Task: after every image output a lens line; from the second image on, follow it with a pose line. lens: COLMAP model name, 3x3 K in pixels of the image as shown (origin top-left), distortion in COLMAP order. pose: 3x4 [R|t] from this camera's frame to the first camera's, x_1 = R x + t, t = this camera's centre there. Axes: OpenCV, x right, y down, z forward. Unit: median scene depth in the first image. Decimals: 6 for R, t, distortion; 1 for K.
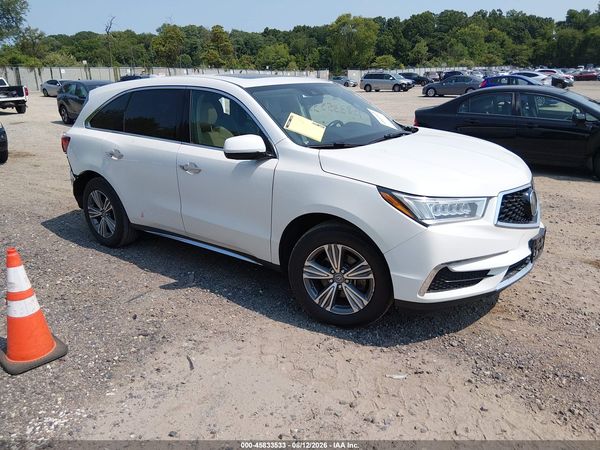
lens RADIAL K [[462.5, 0, 300.0], [0, 462.5, 225.0], [0, 0, 1]] dist [0.051640, -0.083748]
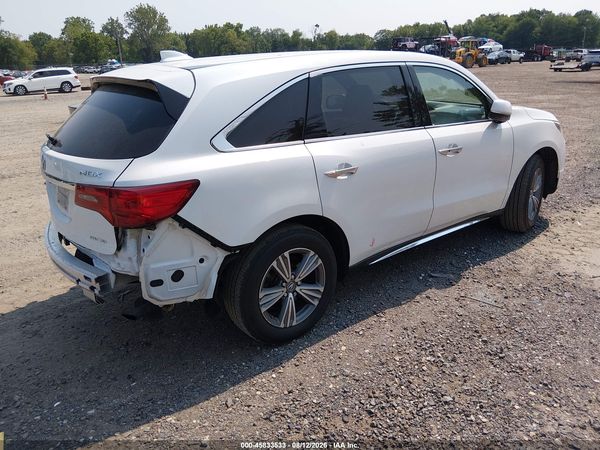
lens RADIAL K [[456.9, 0, 300.0], [0, 456.9, 225.0], [0, 0, 1]] dist [0.123884, -0.220676]
pose [[0.255184, -0.308635, 0.916311, -1.429206], [0.318012, 0.921752, 0.221905, -0.340734], [-0.913099, 0.234771, 0.333366, 1.203292]]
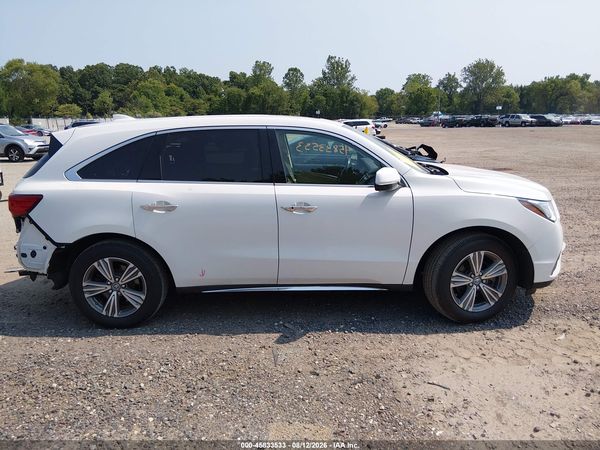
lens RADIAL K [[462.5, 0, 300.0], [0, 462.5, 225.0], [0, 0, 1]] dist [0.051640, -0.083748]
pose [[0.798569, -0.122542, 0.589297, -0.961717], [0.181585, 0.982488, -0.041764, -0.057199], [-0.573859, 0.140359, 0.806836, 0.278379]]
